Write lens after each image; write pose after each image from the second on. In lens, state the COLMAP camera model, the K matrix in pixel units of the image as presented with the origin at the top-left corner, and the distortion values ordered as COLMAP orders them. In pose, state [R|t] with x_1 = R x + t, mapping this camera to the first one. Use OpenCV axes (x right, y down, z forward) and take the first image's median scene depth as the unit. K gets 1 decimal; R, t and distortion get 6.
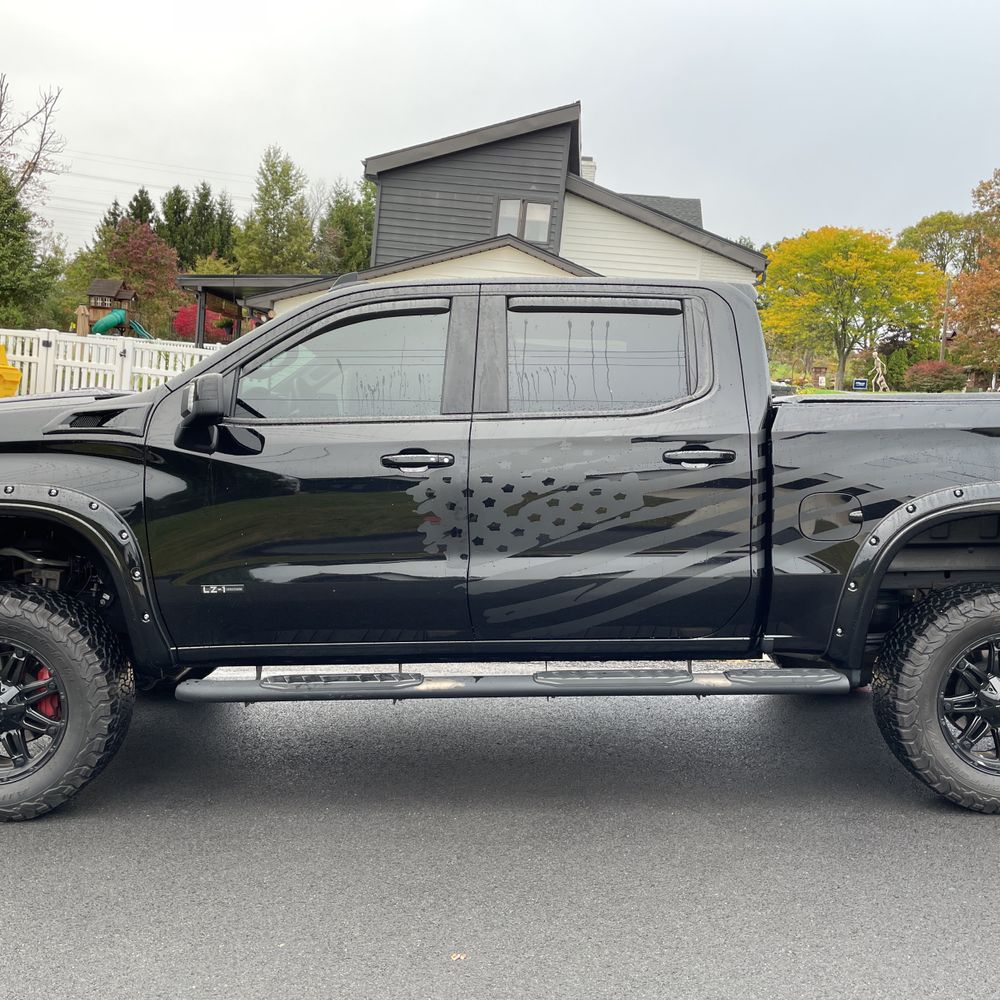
lens RADIAL K [[1017.7, 0, 522.9], [0, 1017.7, 507.2], [0, 0, 1]] dist [0.033510, 0.000000]
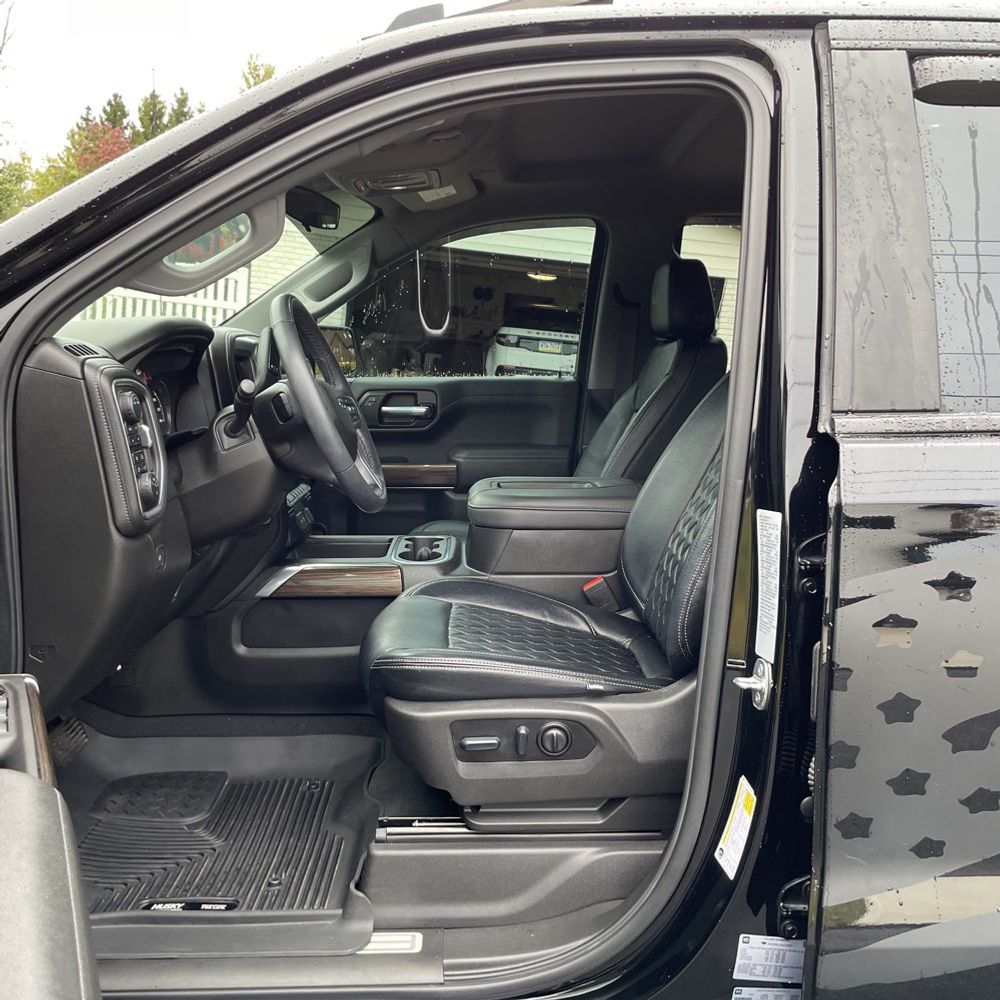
lens RADIAL K [[1017.7, 0, 509.6], [0, 1017.7, 503.2], [0, 0, 1]] dist [0.033510, 0.000000]
pose [[0.999845, 0.017257, 0.003589, -0.144720], [-0.017459, 0.997600, 0.067010, -0.080443], [-0.002424, -0.067062, 0.997746, 0.654411]]
